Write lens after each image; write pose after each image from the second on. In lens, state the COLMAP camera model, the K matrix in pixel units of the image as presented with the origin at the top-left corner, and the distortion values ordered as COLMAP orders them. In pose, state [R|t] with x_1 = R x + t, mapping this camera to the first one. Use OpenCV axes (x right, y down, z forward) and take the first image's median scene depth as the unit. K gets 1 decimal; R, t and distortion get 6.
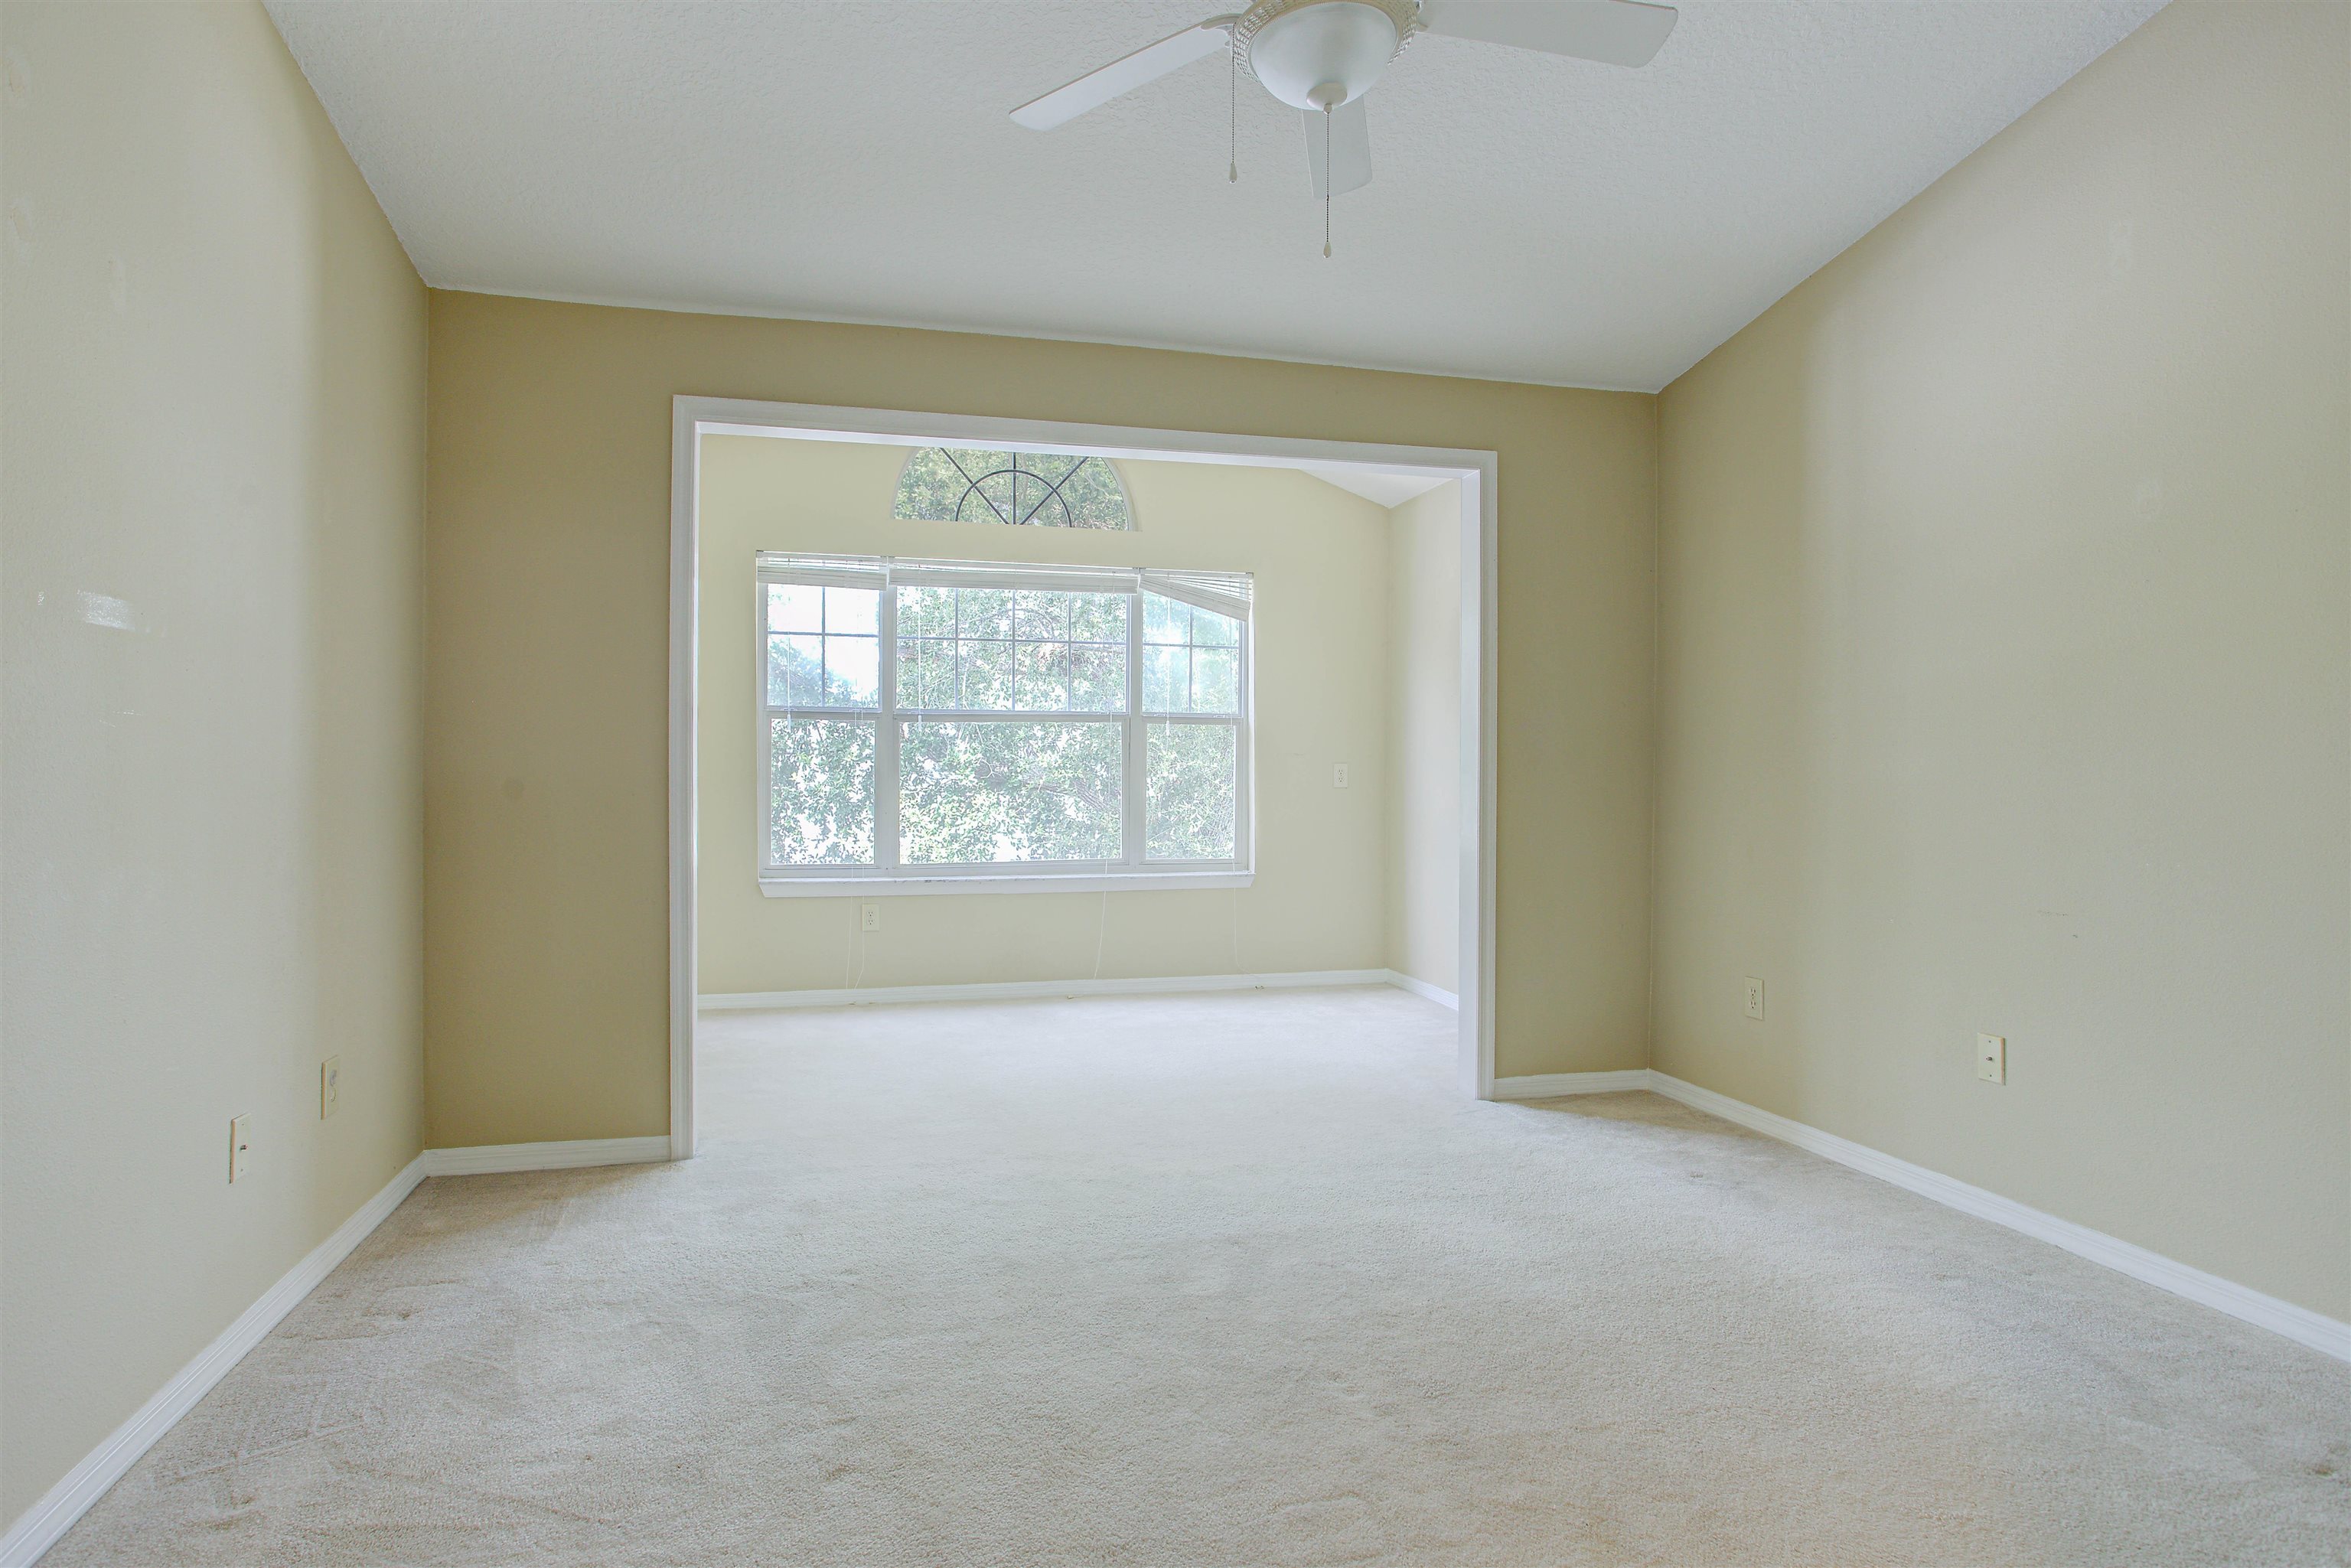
lens RADIAL K [[1233.5, 0, 1175.5], [0, 1233.5, 784.0], [0, 0, 1]] dist [-0.016765, 0.009155]
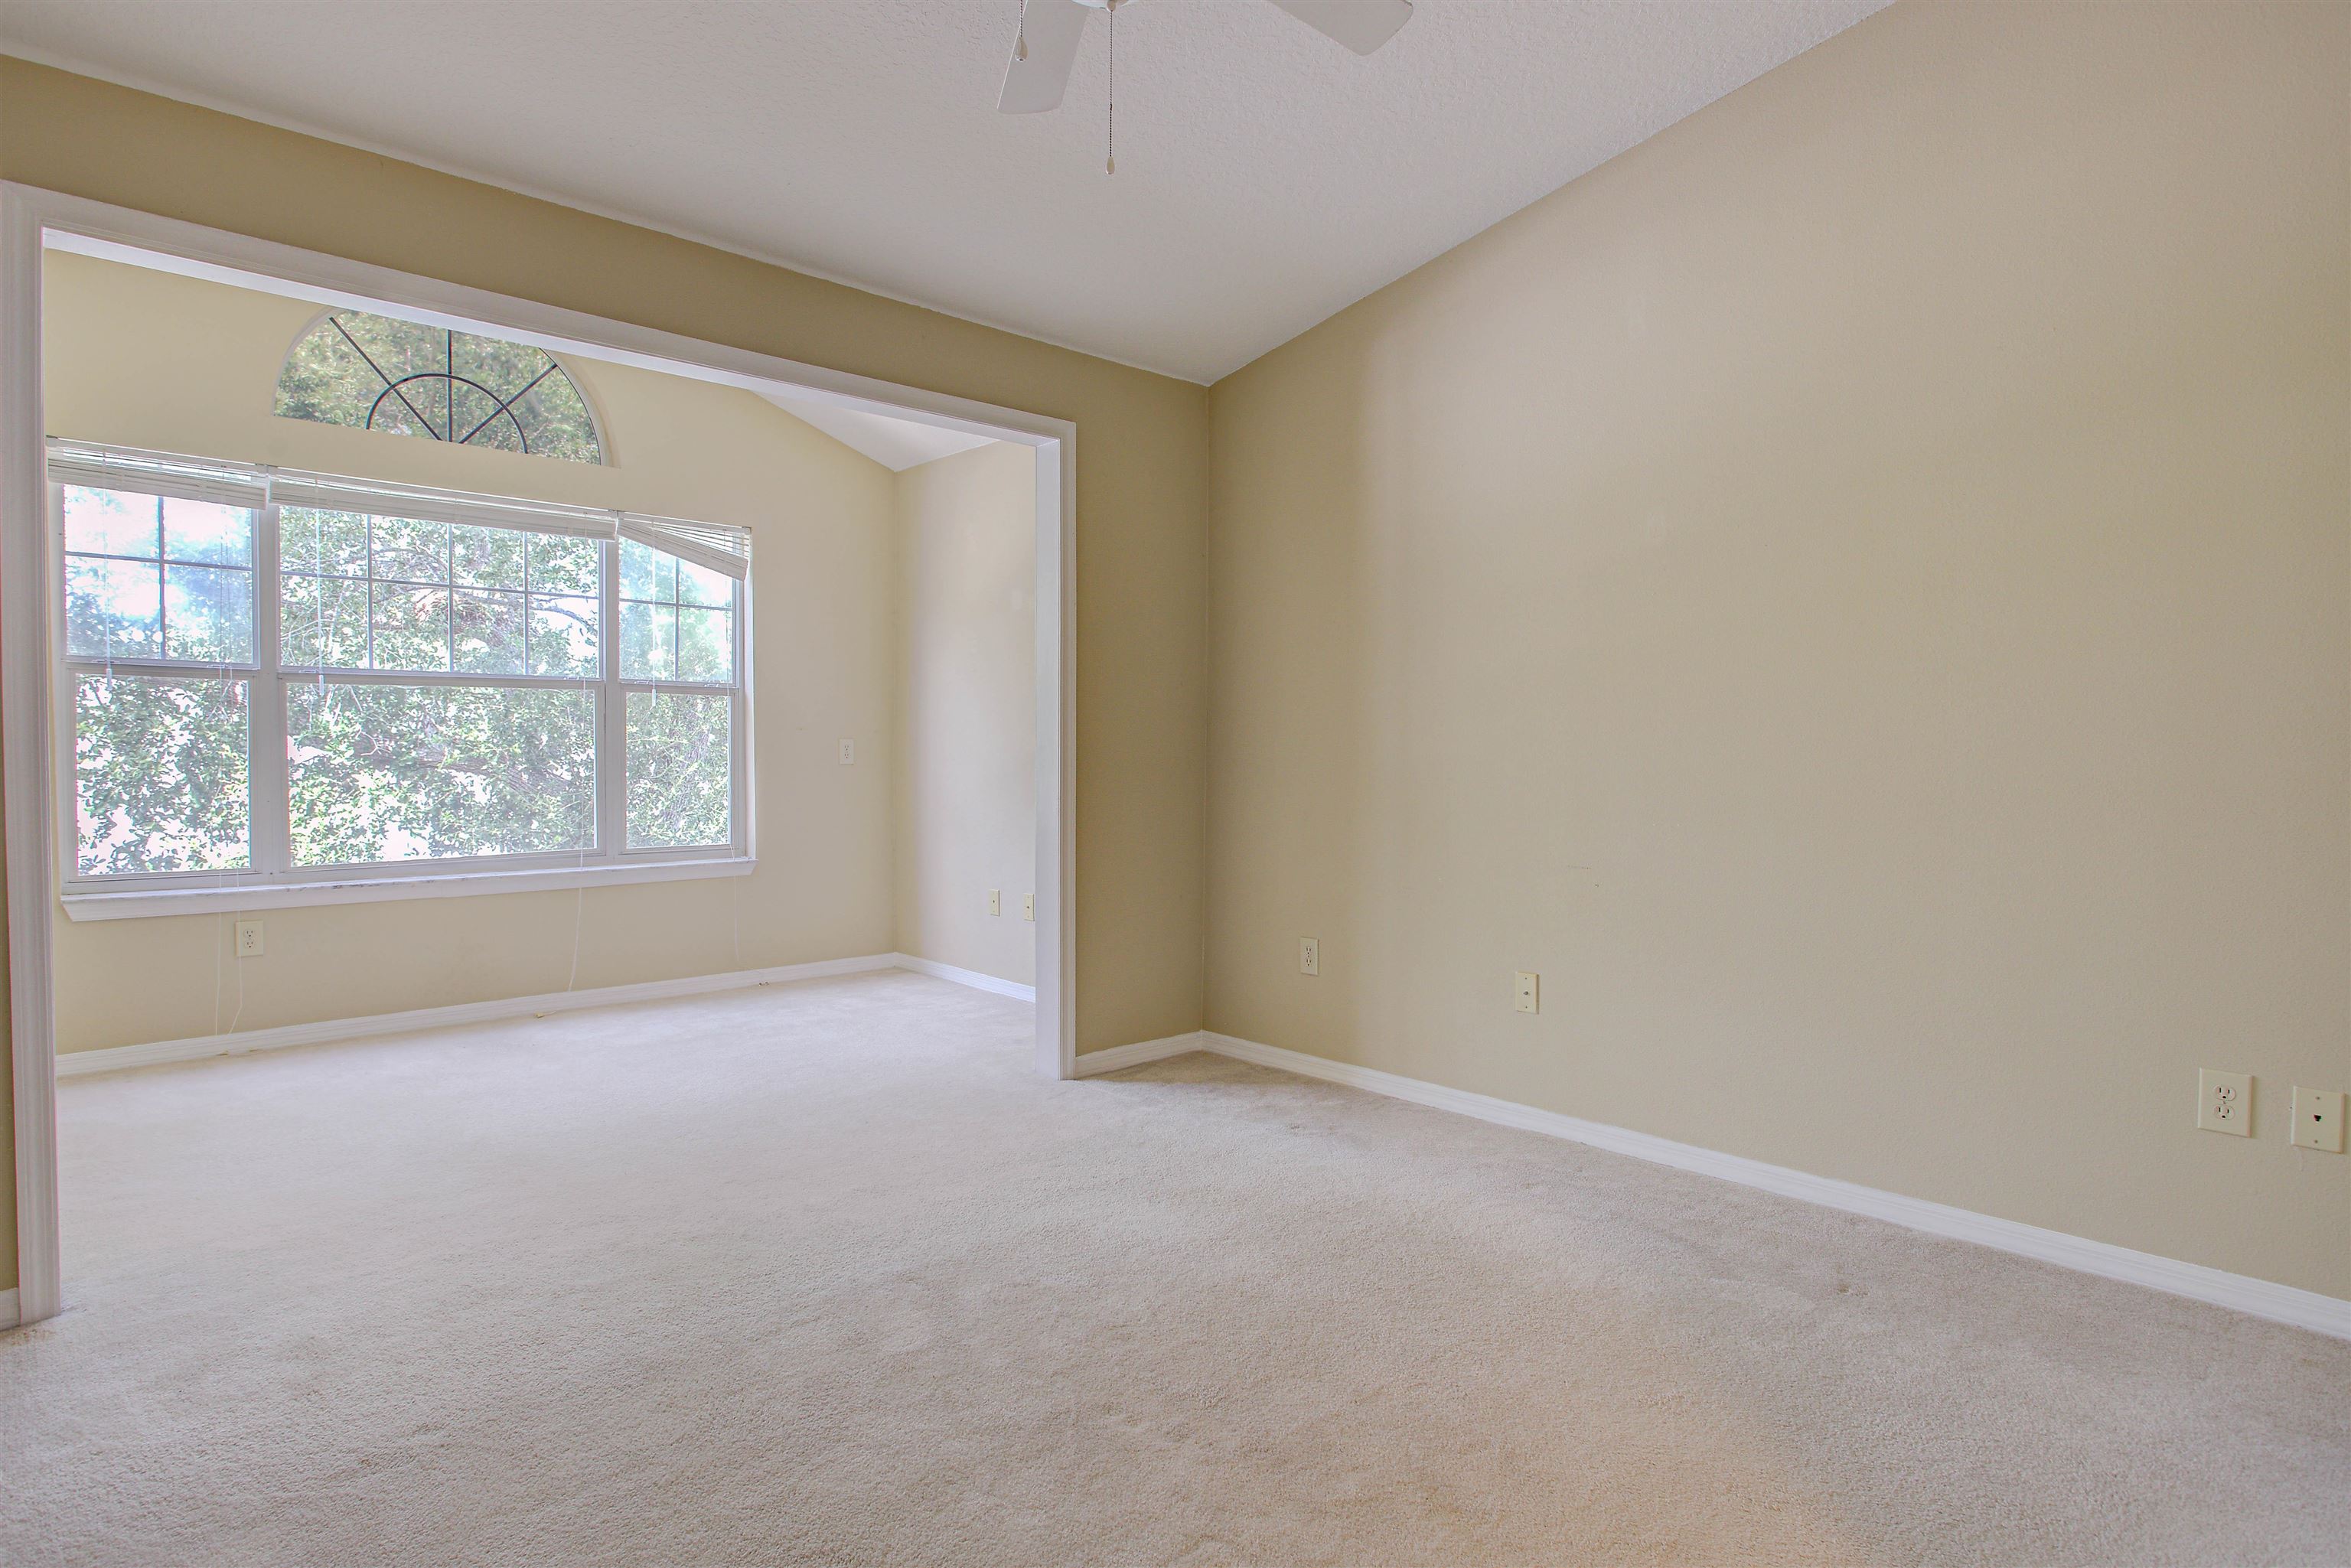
lens RADIAL K [[1217.1, 0, 1171.2], [0, 1217.1, 783.6], [0, 0, 1]] dist [-0.021039, 0.010042]
pose [[0.880223, -0.013510, 0.474367, -0.132555], [0.003673, 0.999759, 0.021658, -0.002311], [-0.474545, -0.017321, 0.880061, 0.100296]]
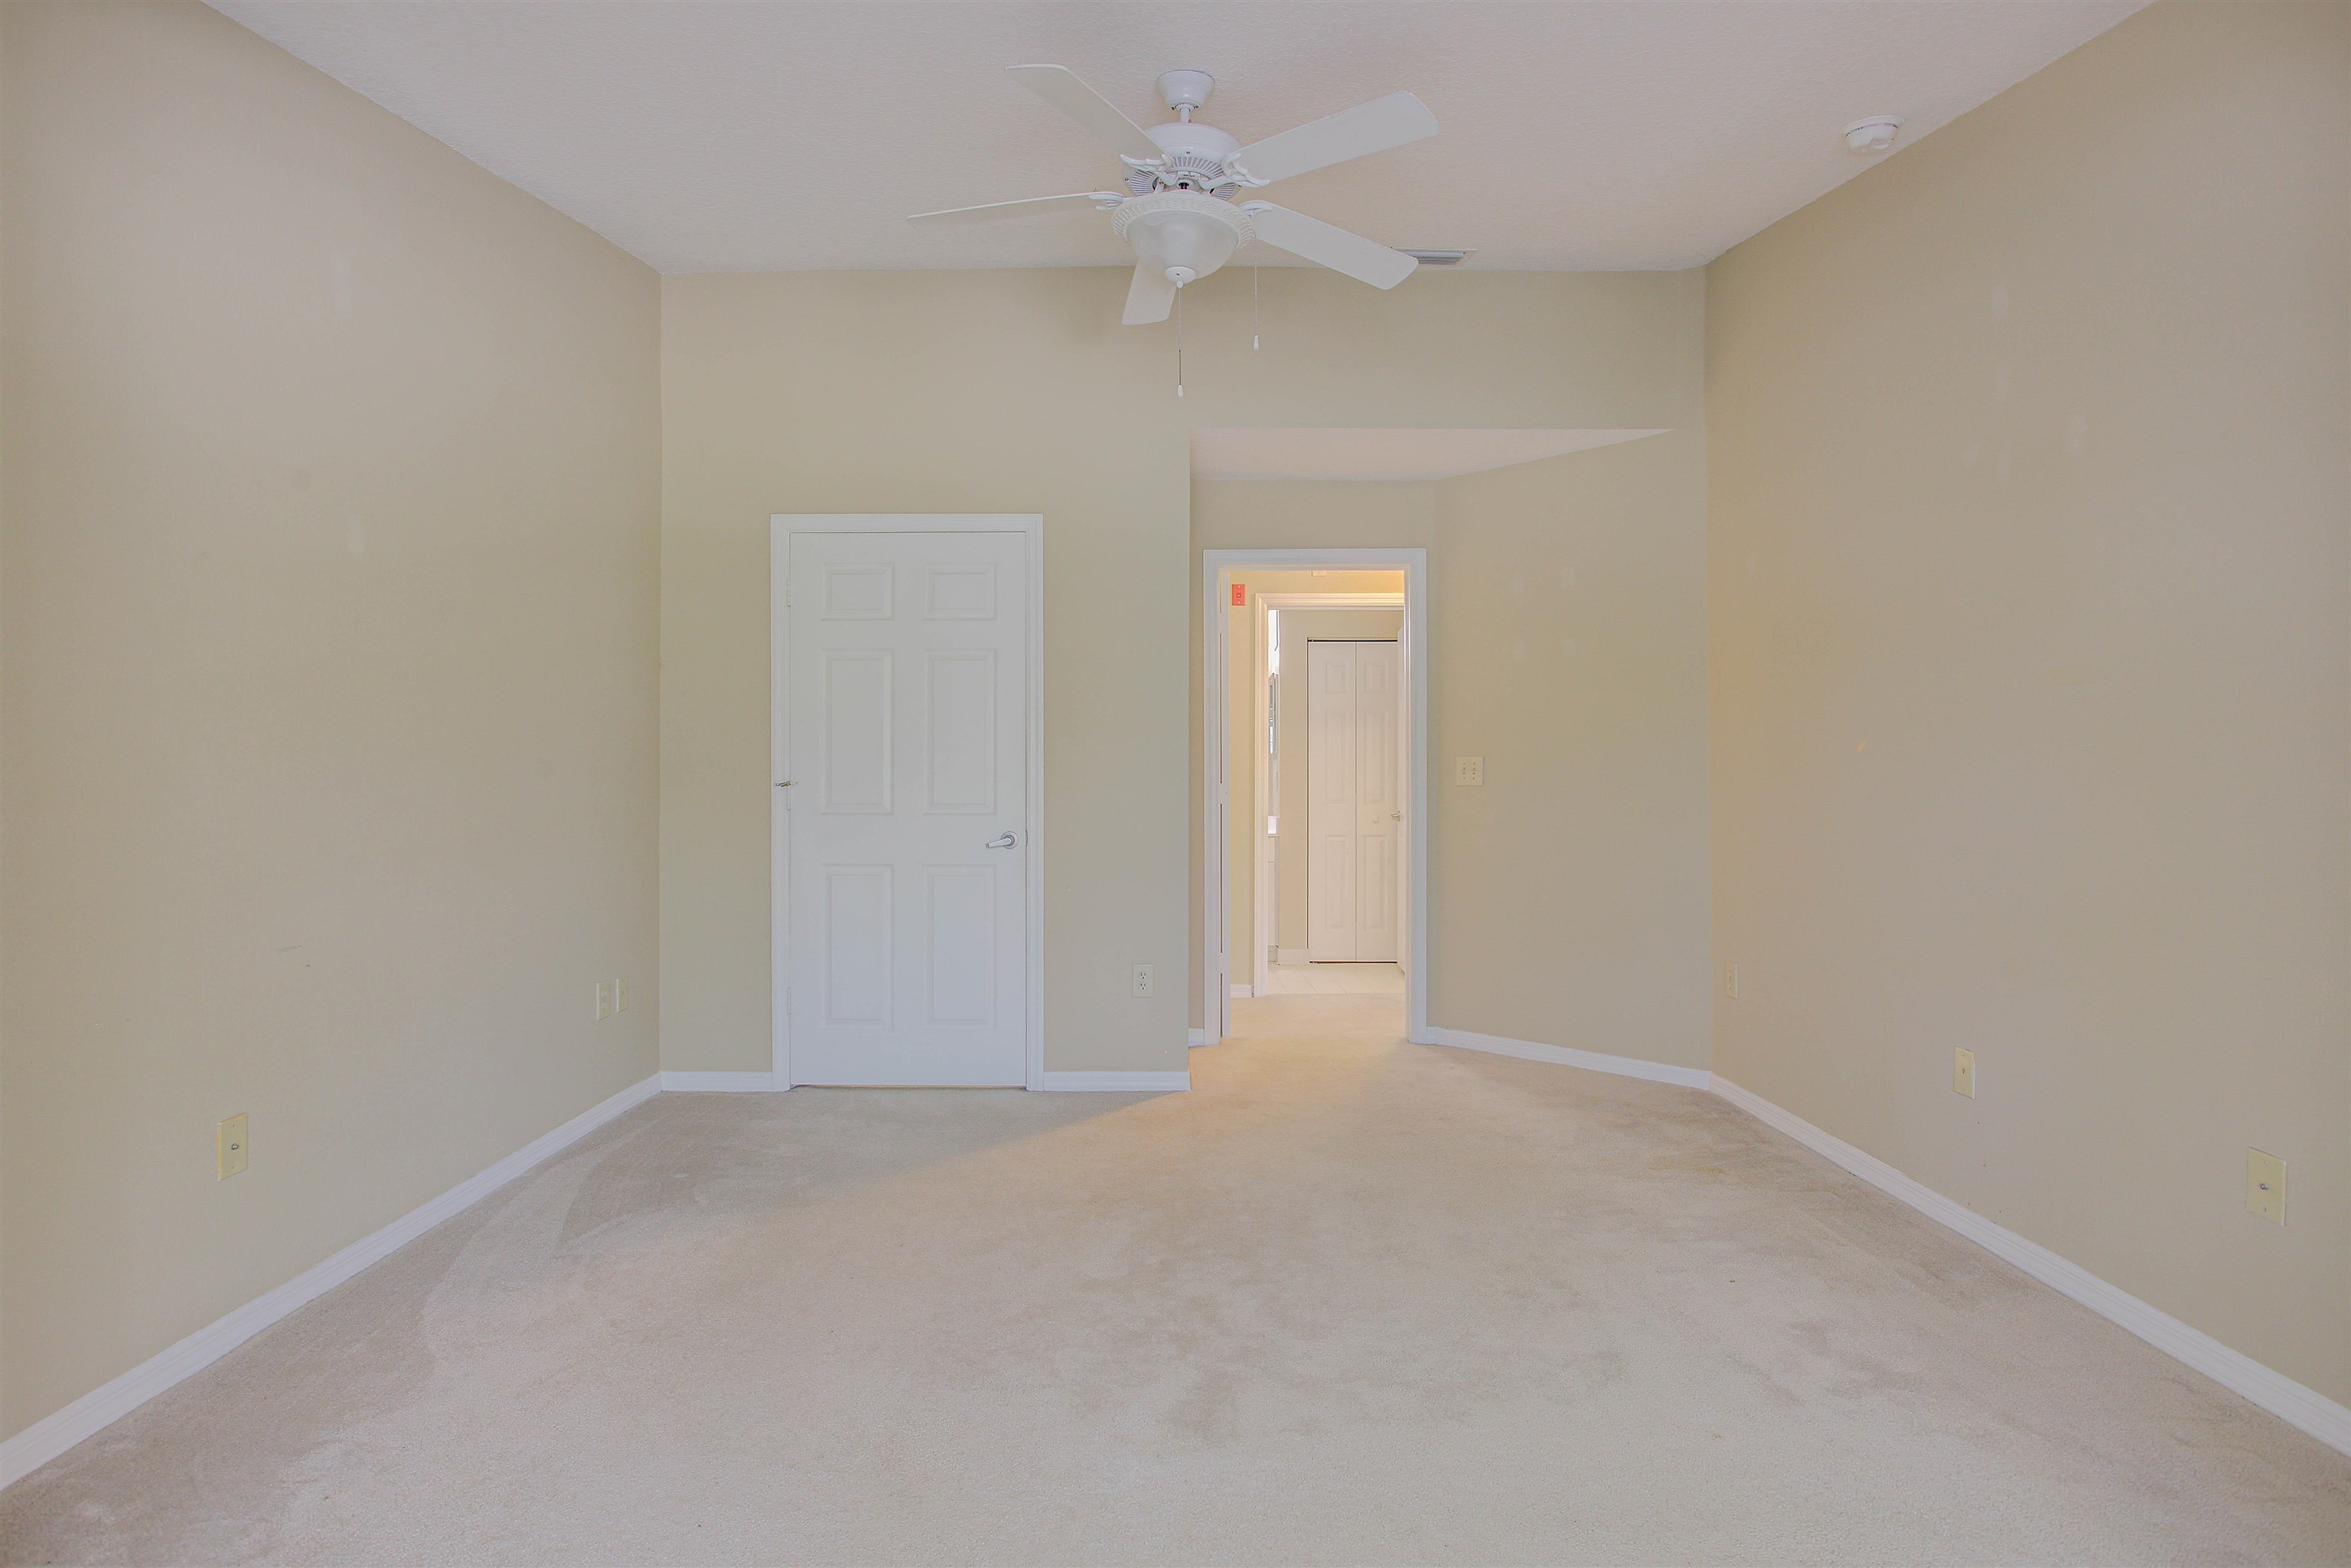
lens RADIAL K [[1187.8, 0, 1175.5], [0, 1187.8, 784.0], [0, 0, 1]] dist [-0.016488, 0.009630]
pose [[-0.966791, -0.001061, 0.255567, -0.099355], [0.002198, 0.999920, 0.012464, -0.018133], [-0.255560, 0.012612, -0.966711, 1.142578]]
